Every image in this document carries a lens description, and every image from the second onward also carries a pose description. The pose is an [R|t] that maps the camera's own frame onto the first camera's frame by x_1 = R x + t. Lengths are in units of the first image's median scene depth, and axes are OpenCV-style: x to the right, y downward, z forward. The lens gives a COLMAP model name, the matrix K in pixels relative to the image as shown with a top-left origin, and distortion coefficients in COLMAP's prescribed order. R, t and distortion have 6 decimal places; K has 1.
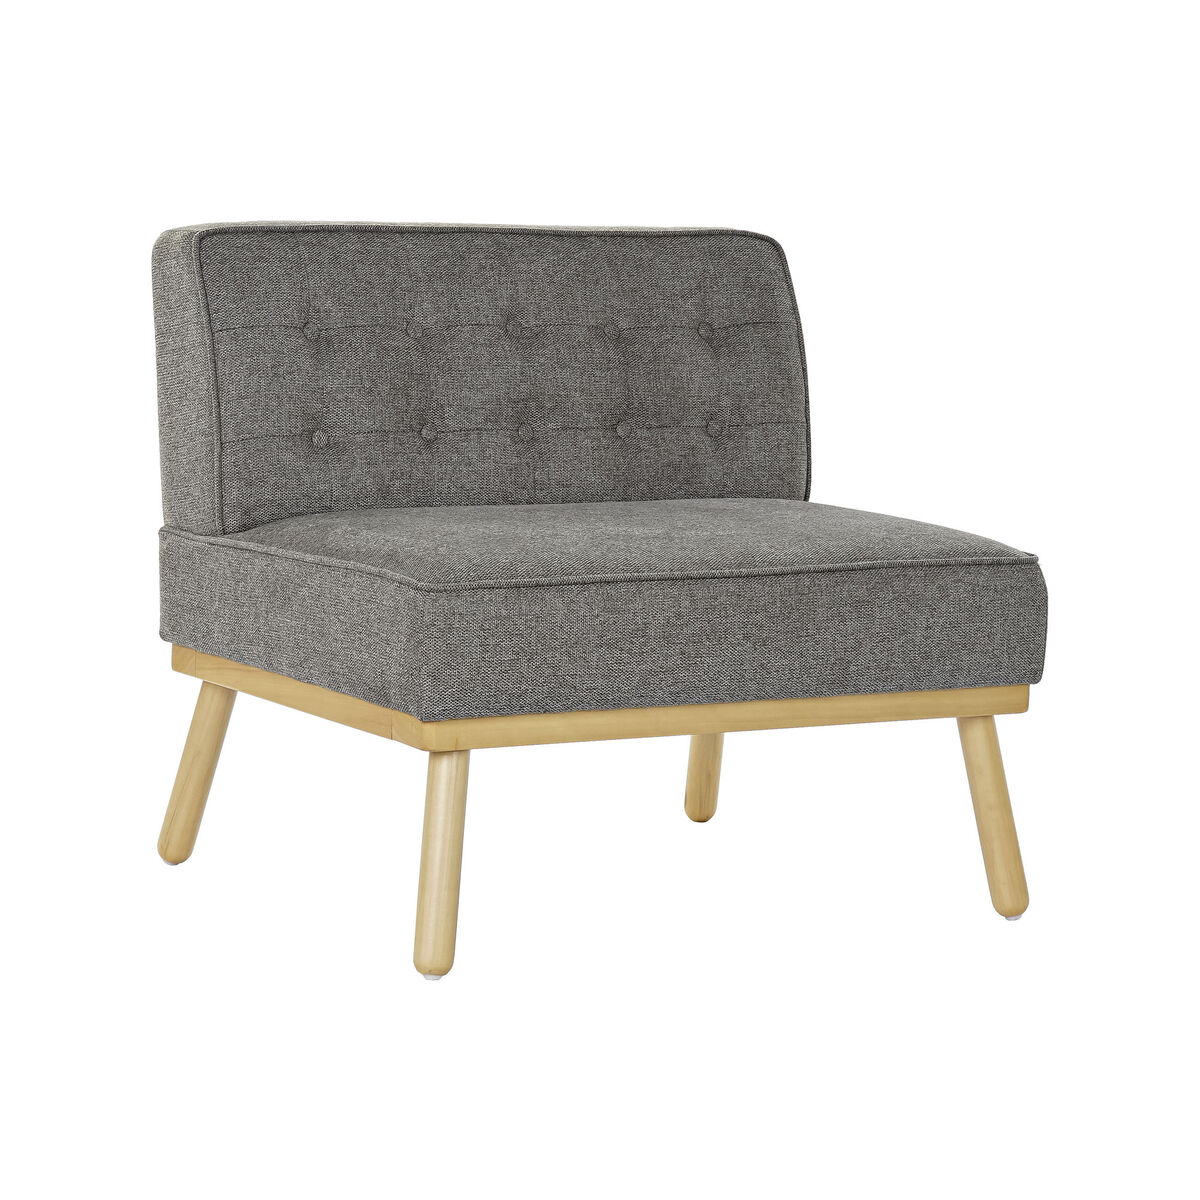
lens RADIAL K [[4362.5, 0, 599.4], [0, 4362.5, 608.1], [0, 0, 1]] dist [0.309143, 0.000000]
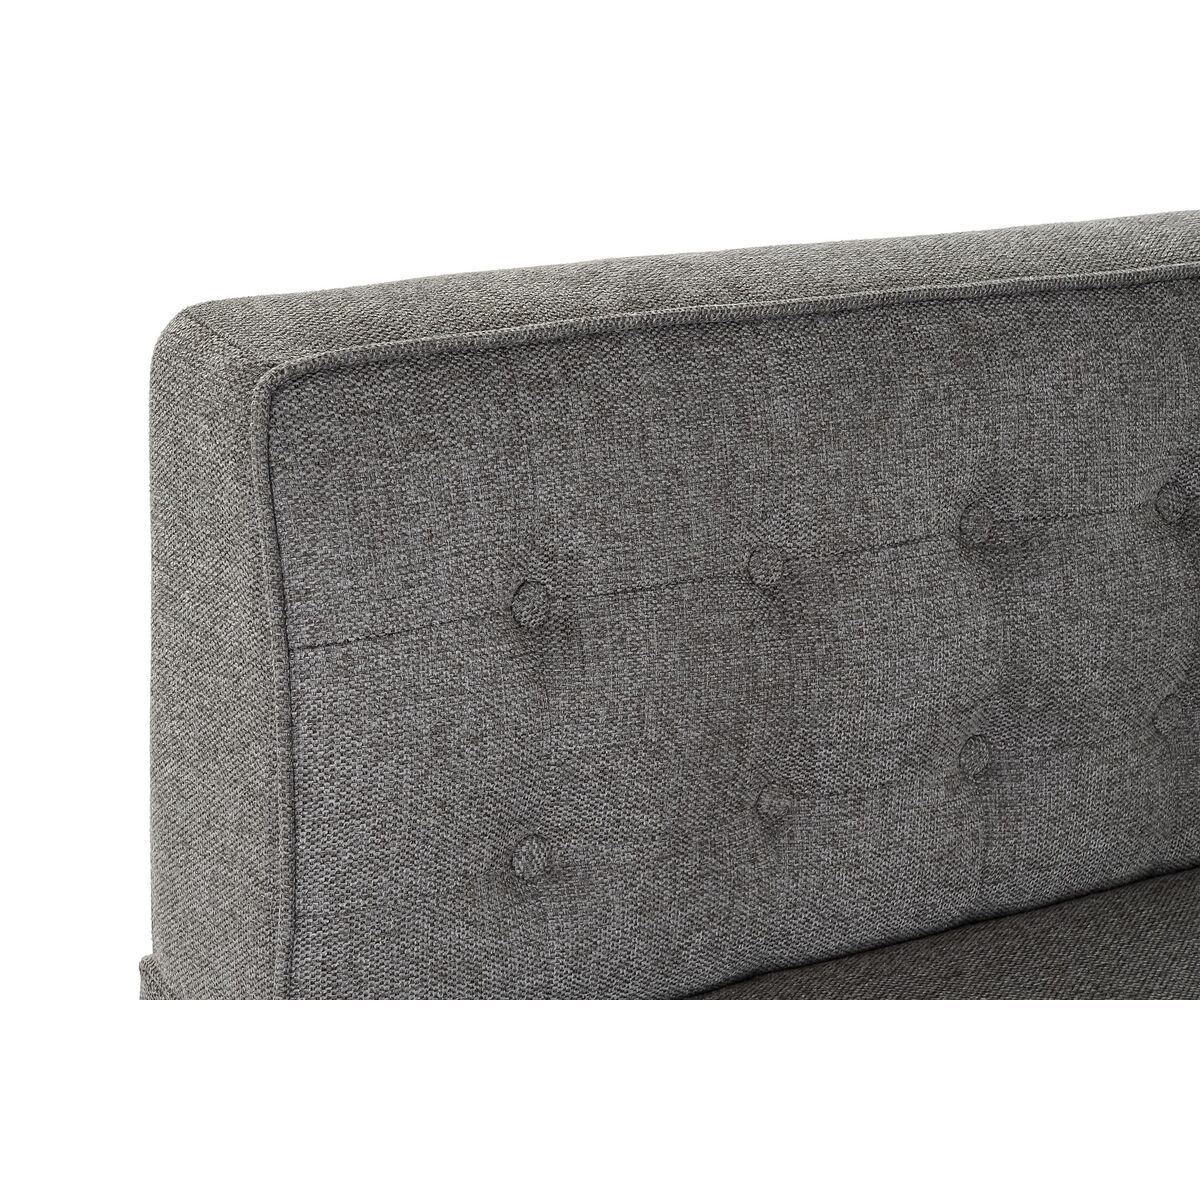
lens RADIAL K [[2896.5, 0, 597.0], [0, 2896.5, 605.4], [0, 0, 1]] dist [0.145442, 0.000000]
pose [[0.995850, 0.081178, 0.041139, -0.070642], [-0.089975, 0.946112, 0.311090, -0.147567], [-0.013668, -0.313500, 0.949490, 0.740484]]
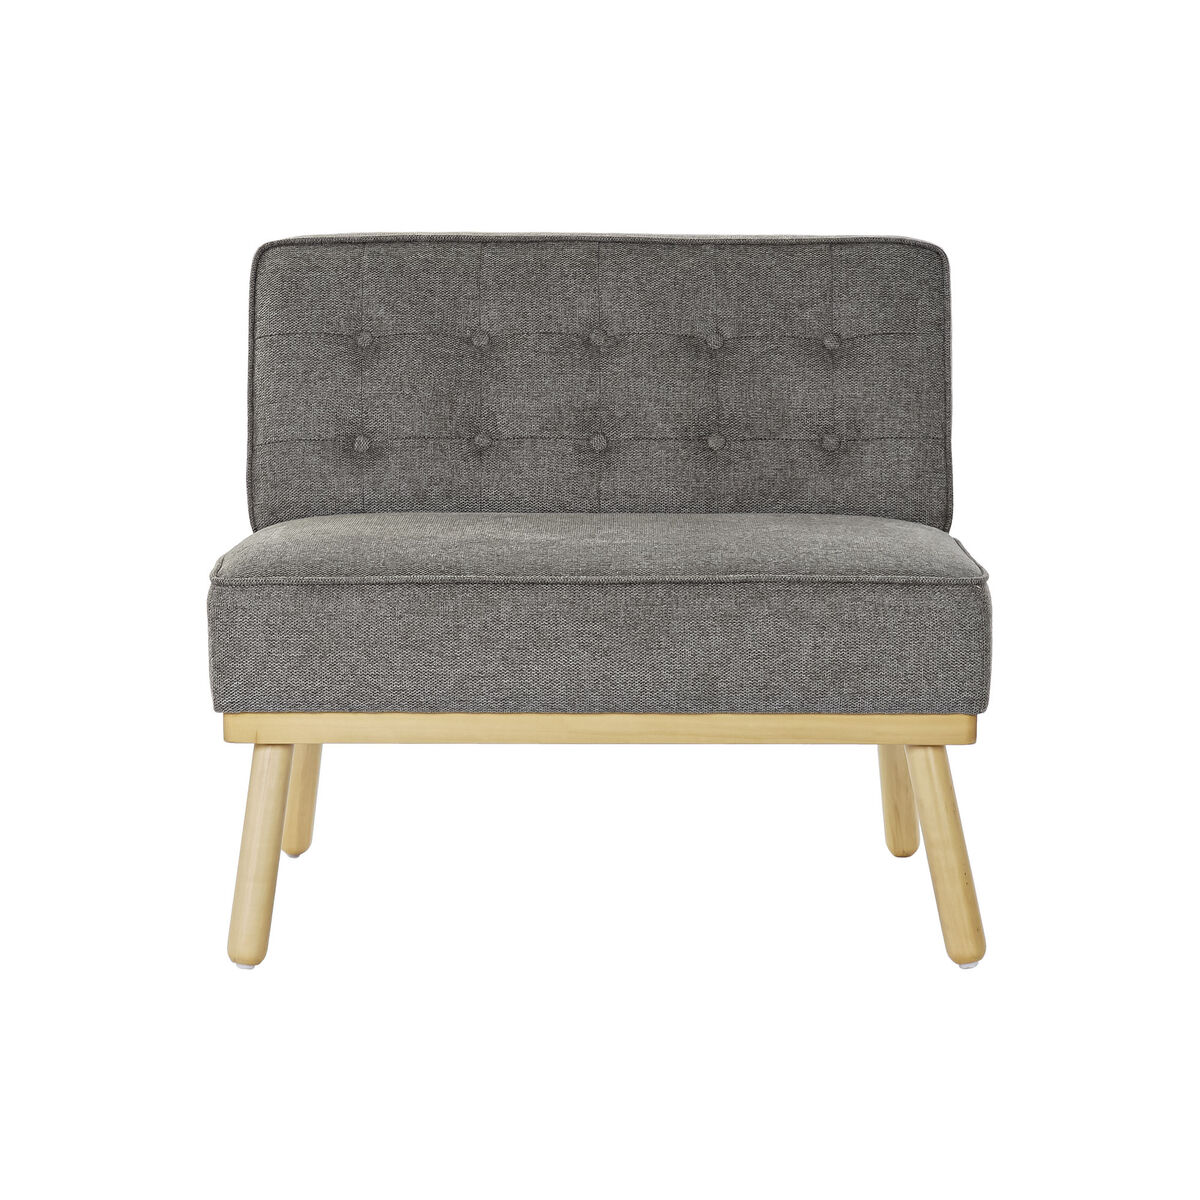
lens RADIAL K [[4499.7, 0, 600.1], [0, 4499.7, 592.9], [0, 0, 1]] dist [0.129723, 0.000000]
pose [[0.843199, 0.028788, -0.536831, 0.545070], [-0.041289, 0.999084, -0.011276, 0.005569], [0.536014, 0.031673, 0.843615, 0.144194]]
